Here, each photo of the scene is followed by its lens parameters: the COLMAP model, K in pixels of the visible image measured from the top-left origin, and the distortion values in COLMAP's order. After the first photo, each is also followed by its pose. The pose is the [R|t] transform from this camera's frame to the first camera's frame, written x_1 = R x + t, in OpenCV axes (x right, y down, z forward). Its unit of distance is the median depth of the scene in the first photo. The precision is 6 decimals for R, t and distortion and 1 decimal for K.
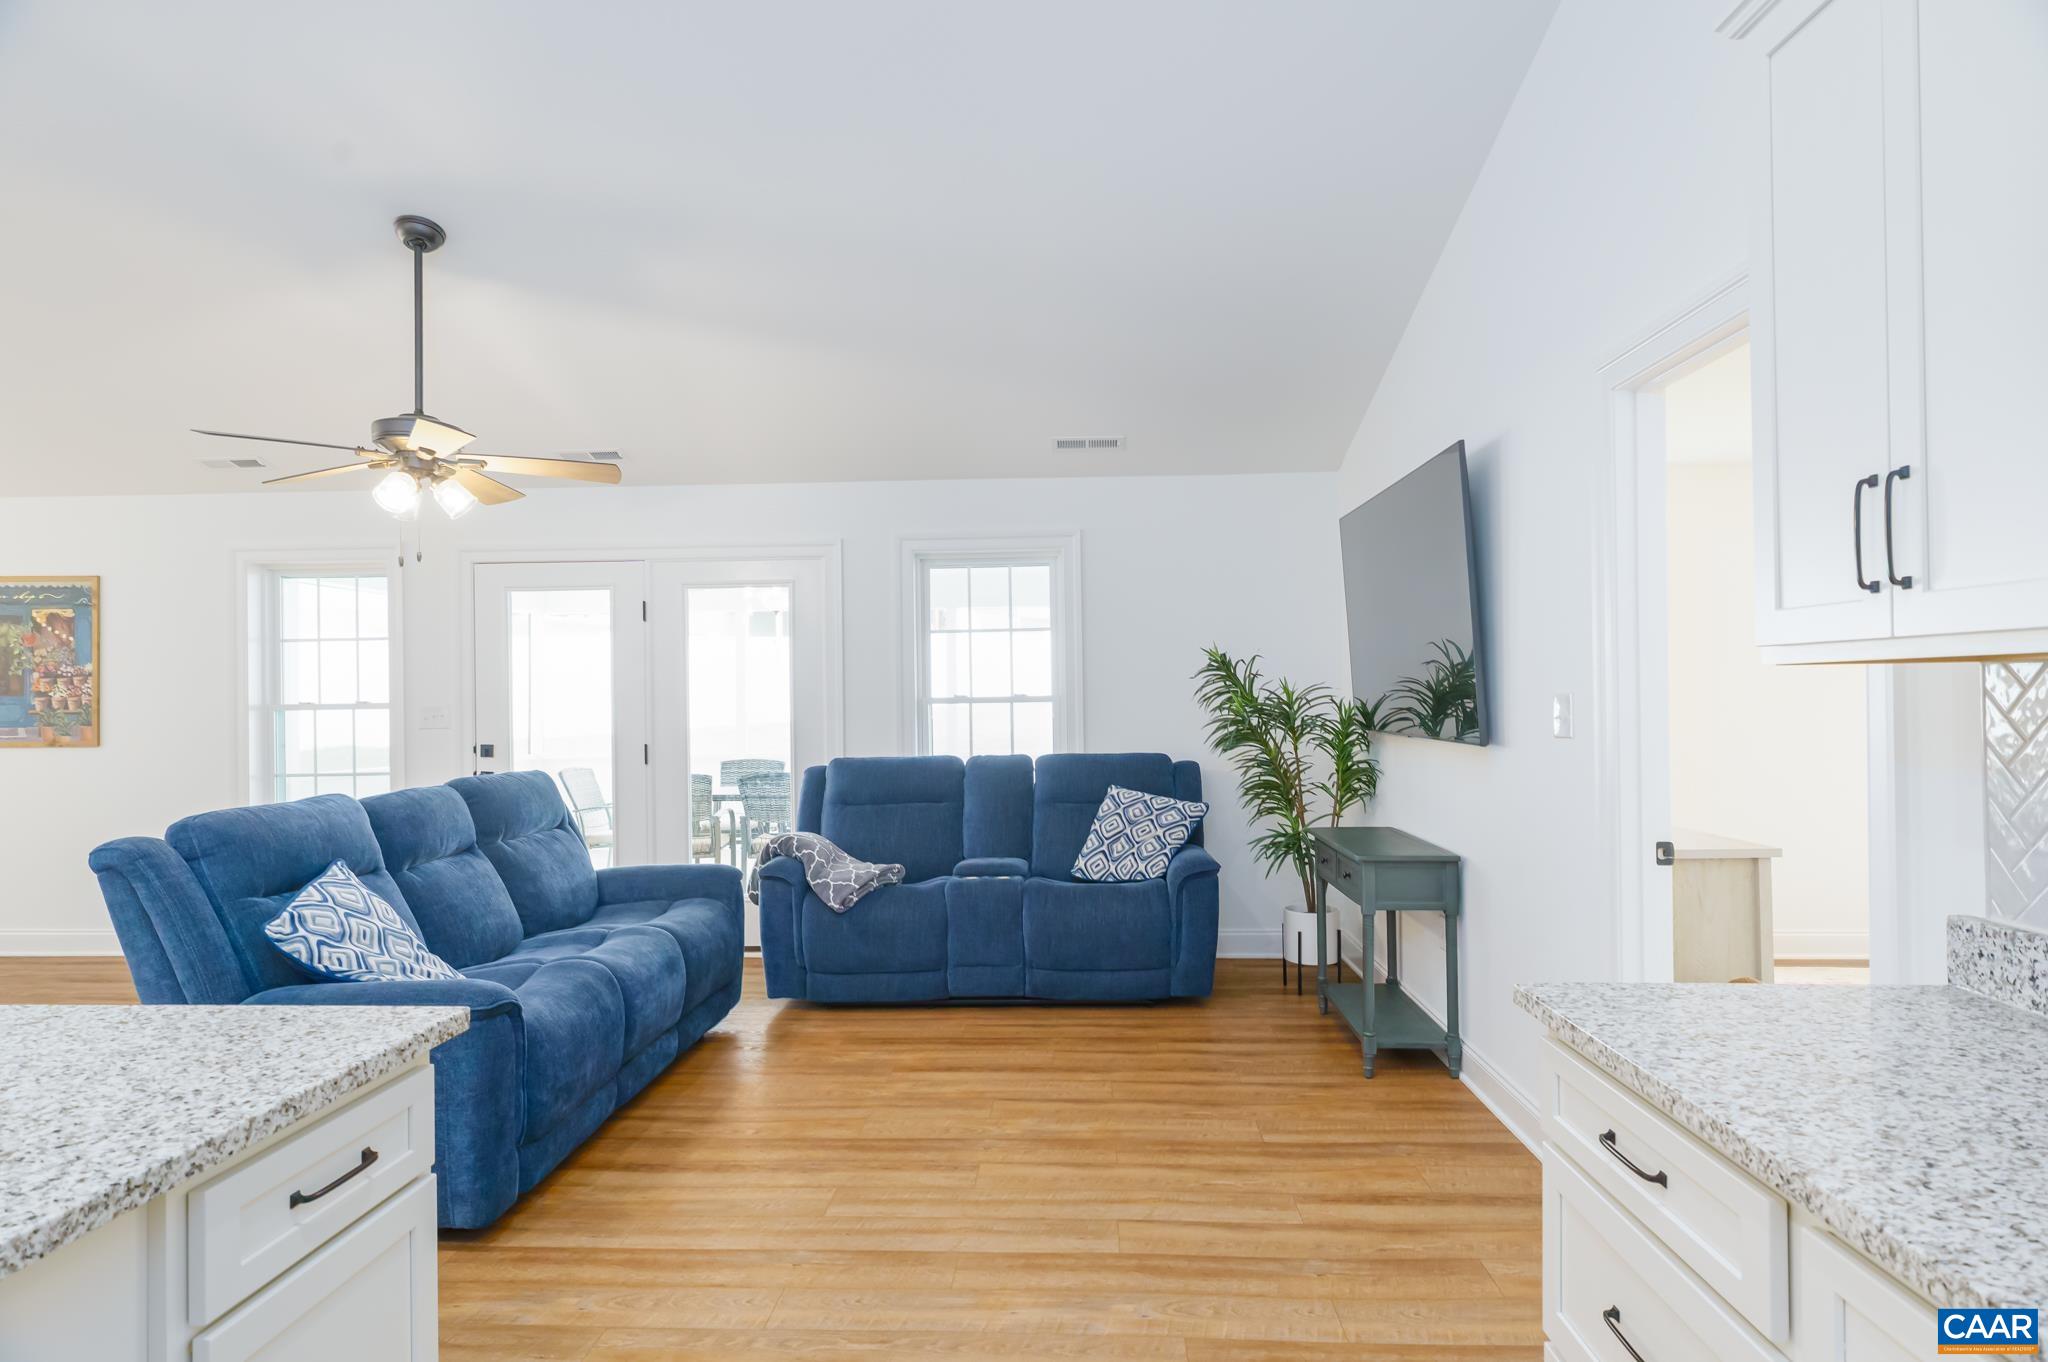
lens RADIAL K [[1188.5, 0, 1021.0], [0, 1188.5, 684.1], [0, 0, 1]] dist [0.001520, 0.000538]
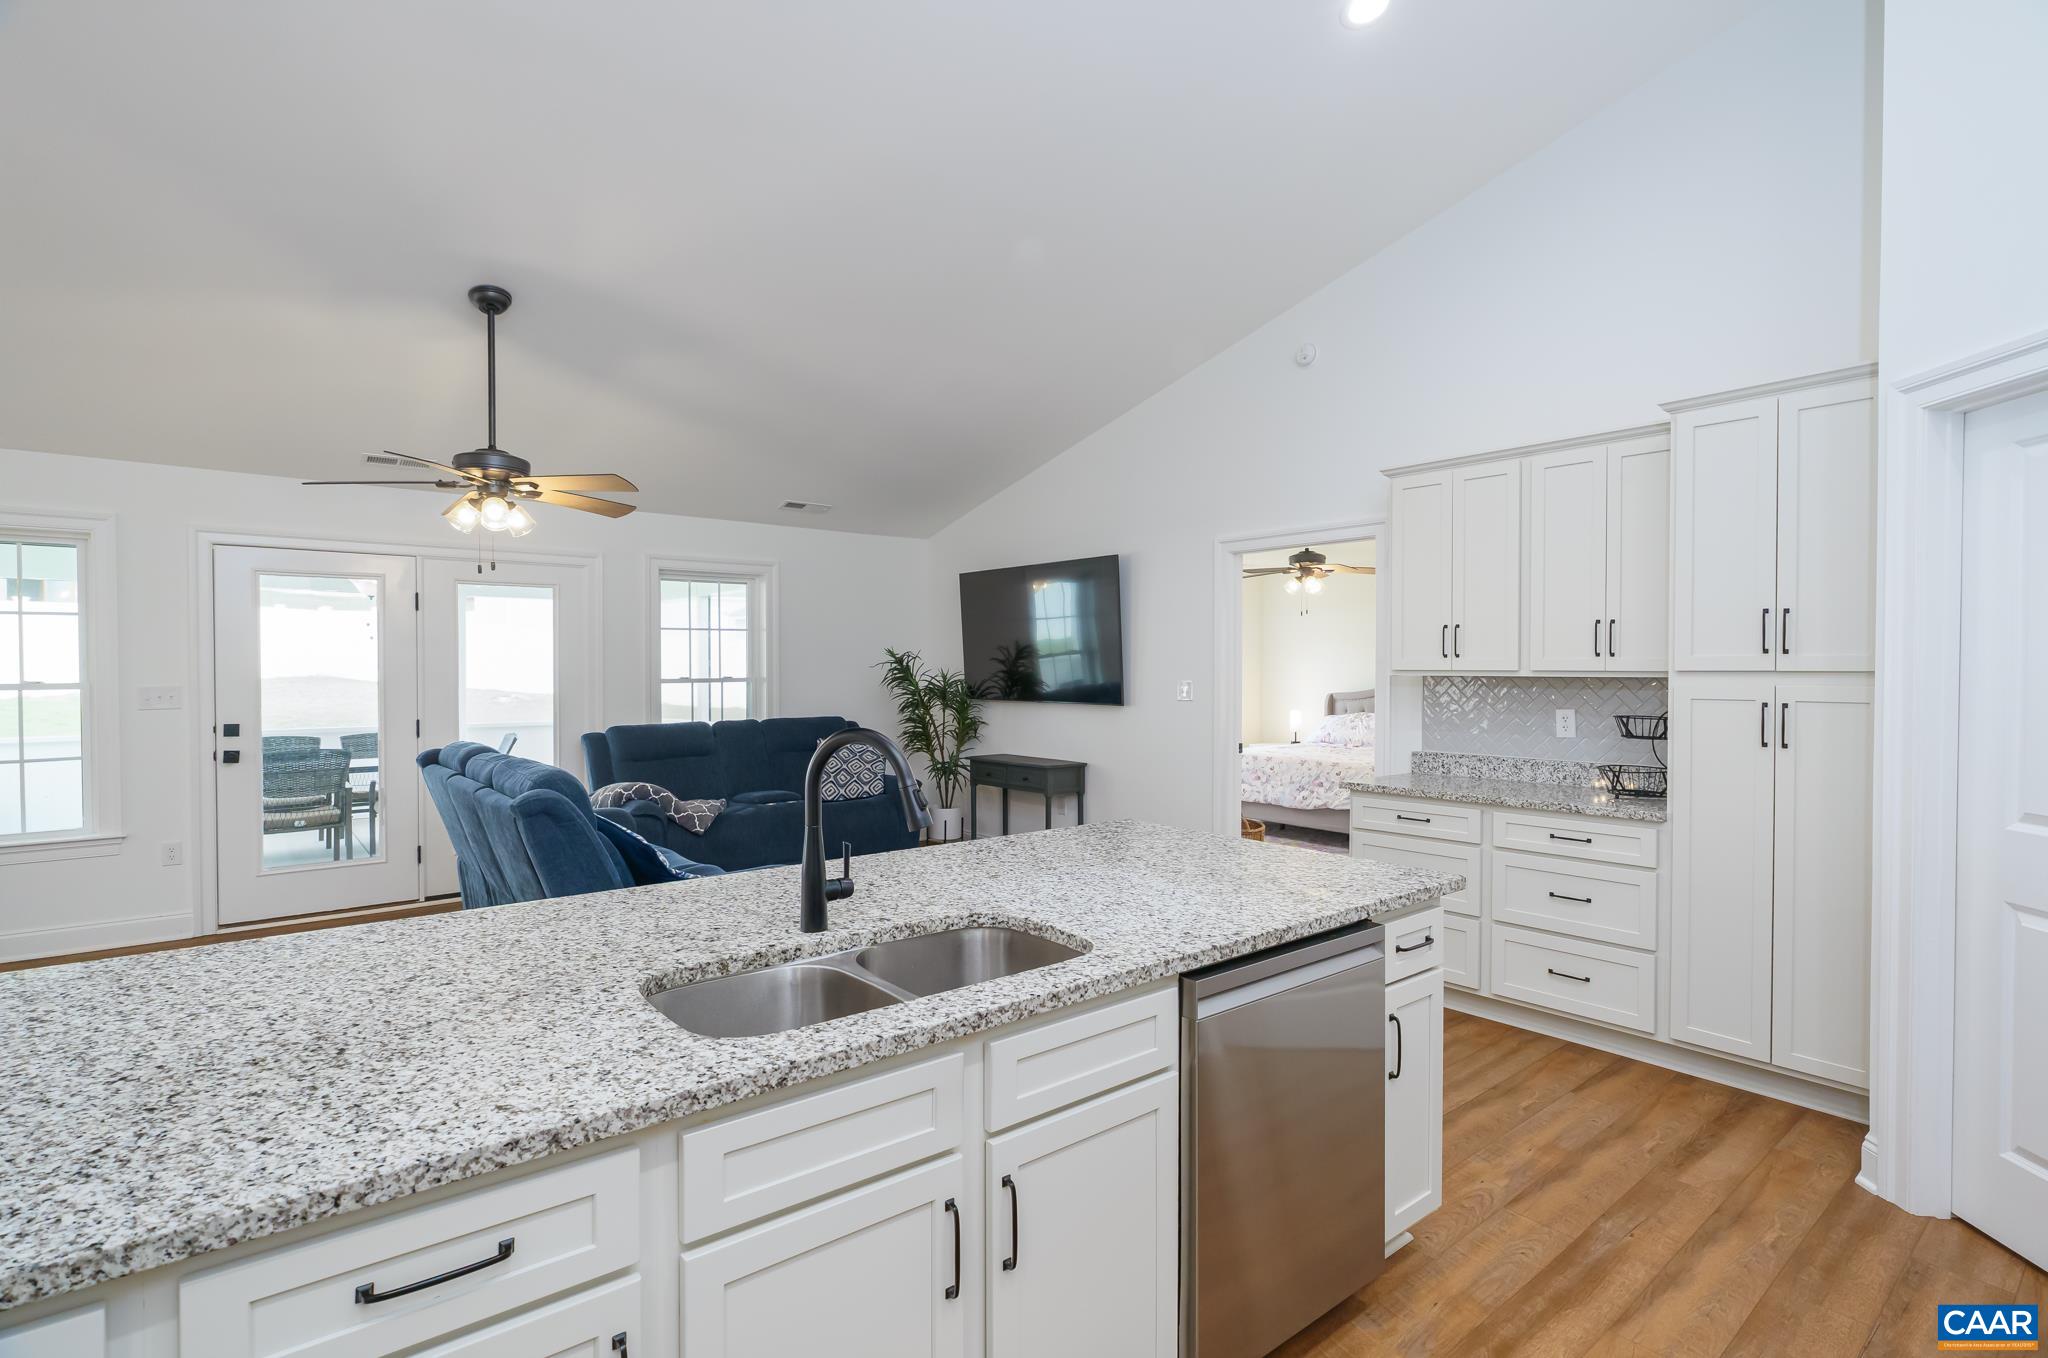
lens RADIAL K [[988.0, 0, 1021.9], [0, 988.0, 682.6], [0, 0, 1]] dist [-0.002658, -0.000073]
pose [[0.738795, -0.000141, 0.673930, -0.565392], [-0.013492, 0.999796, 0.014999, -0.006870], [-0.673795, -0.020173, 0.738643, -0.086581]]
